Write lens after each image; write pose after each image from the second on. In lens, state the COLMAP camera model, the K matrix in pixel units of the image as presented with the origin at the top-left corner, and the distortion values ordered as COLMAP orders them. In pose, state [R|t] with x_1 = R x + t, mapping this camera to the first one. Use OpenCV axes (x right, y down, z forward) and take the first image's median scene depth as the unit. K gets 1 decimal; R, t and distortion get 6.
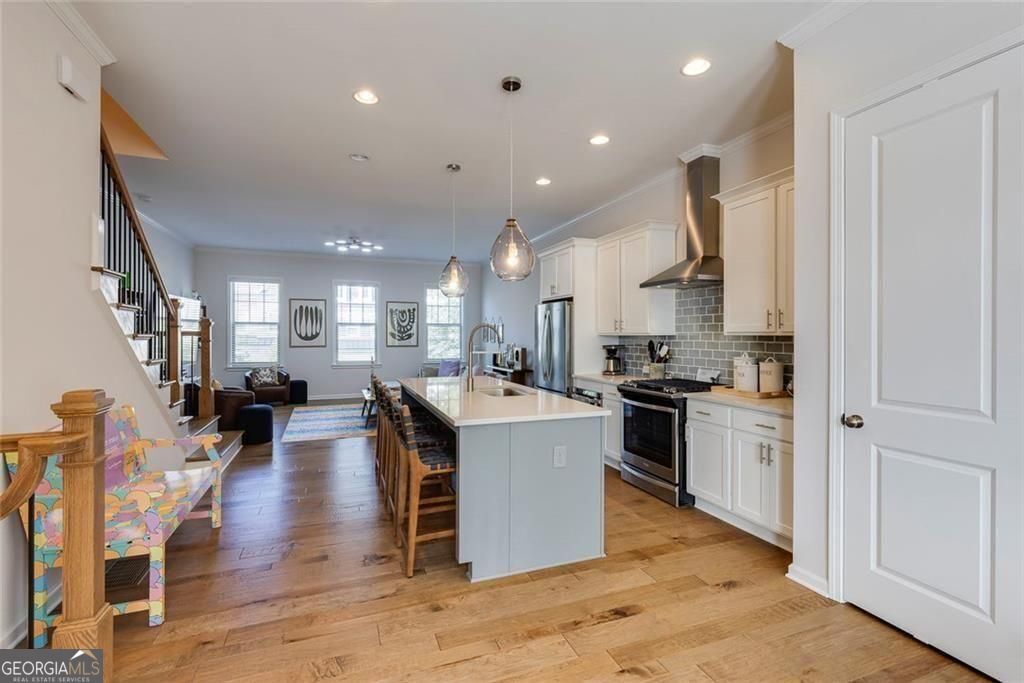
lens RADIAL K [[463.8, 0, 516.3], [0, 463.8, 333.8], [0, 0, 1]] dist [0.009915, -0.003863]
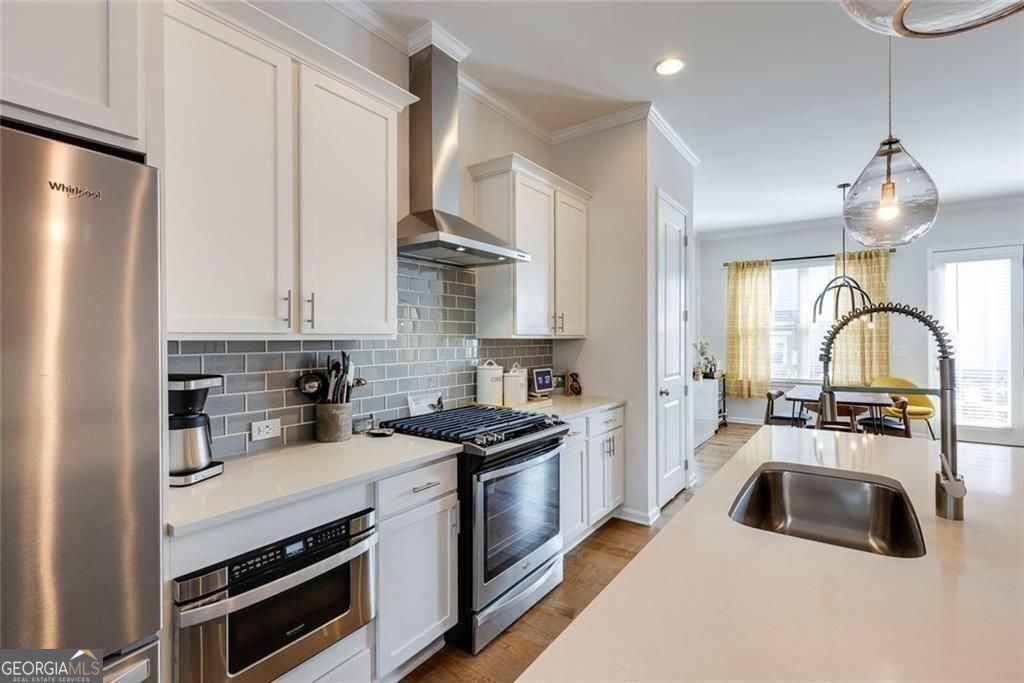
lens RADIAL K [[463.8, 0, 513.3], [0, 463.8, 339.8], [0, 0, 1]] dist [0.009915, -0.003863]
pose [[-0.542309, 0.000922, 0.840179, -0.161684], [0.002876, 0.999996, 0.000759, 0.003474], [-0.840174, 0.002827, -0.542309, 1.113106]]
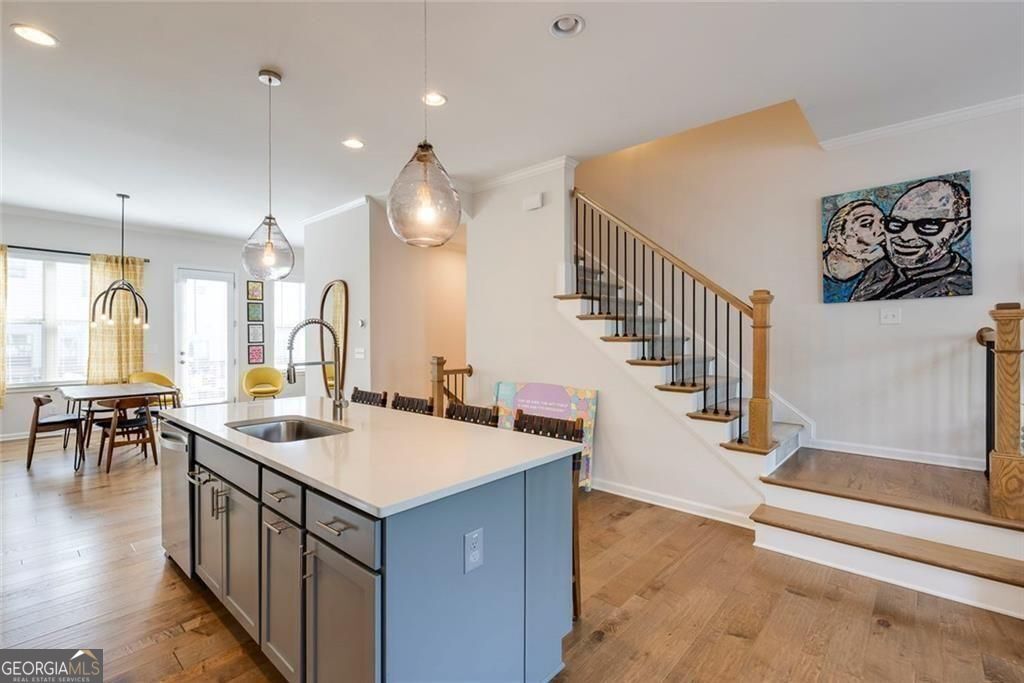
lens RADIAL K [[463.8, 0, 504.4], [0, 463.8, 338.8], [0, 0, 1]] dist [0.009915, -0.003863]
pose [[-0.899711, -0.000009, -0.436485, -0.018810], [-0.000411, 1.000000, 0.000828, 0.004652], [0.436485, 0.000924, -0.899711, 1.346308]]
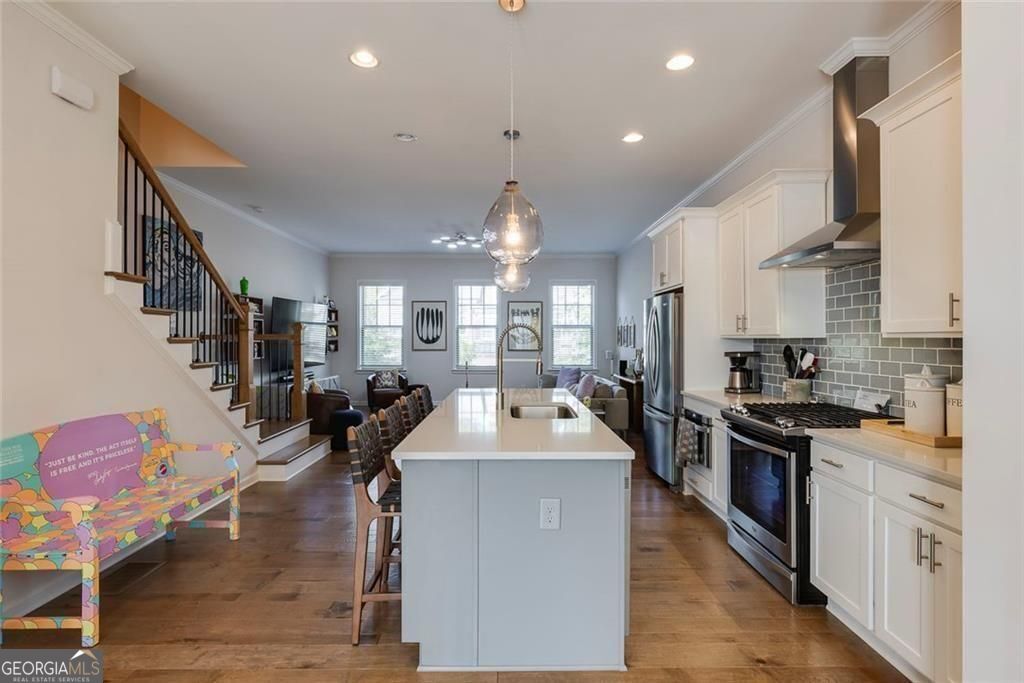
lens RADIAL K [[504.3, 0, 517.3], [0, 504.3, 336.2], [0, 0, 1]] dist [-0.002757, 0.000019]
pose [[0.934926, -0.002474, -0.354833, 0.182595], [0.002195, 0.999997, -0.001189, 0.000596], [0.354835, 0.000333, 0.934929, 0.162824]]
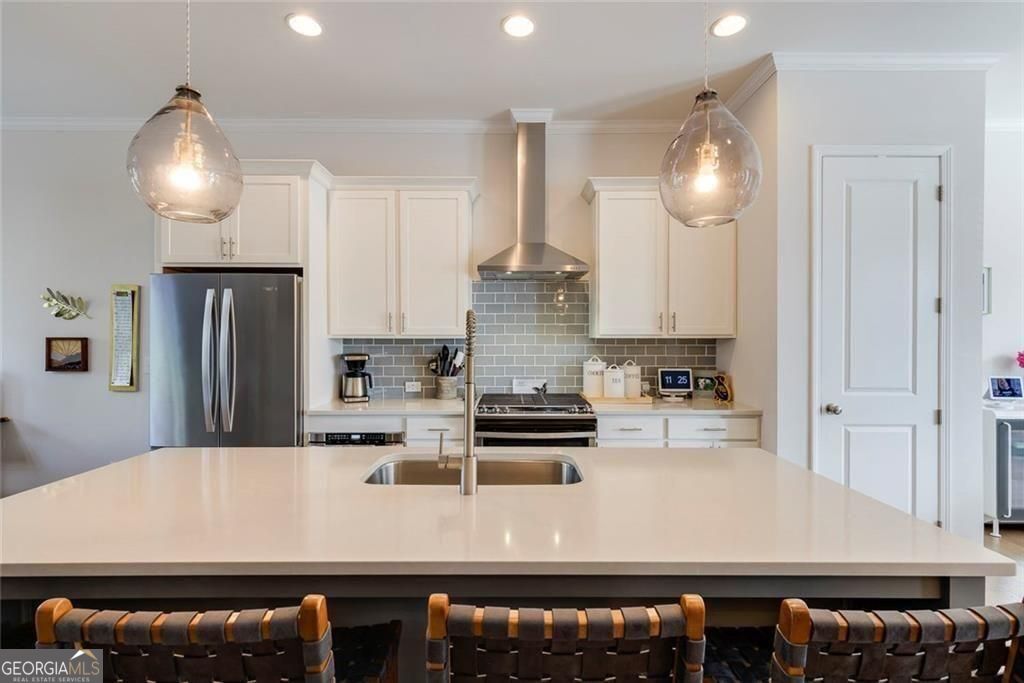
lens RADIAL K [[463.8, 0, 511.8], [0, 463.8, 335.3], [0, 0, 1]] dist [0.009915, -0.003863]
pose [[0.357322, 0.005486, 0.933965, -0.343561], [-0.002637, 0.999985, -0.004864, 0.002026], [-0.933978, -0.000724, 0.357331, 0.655130]]
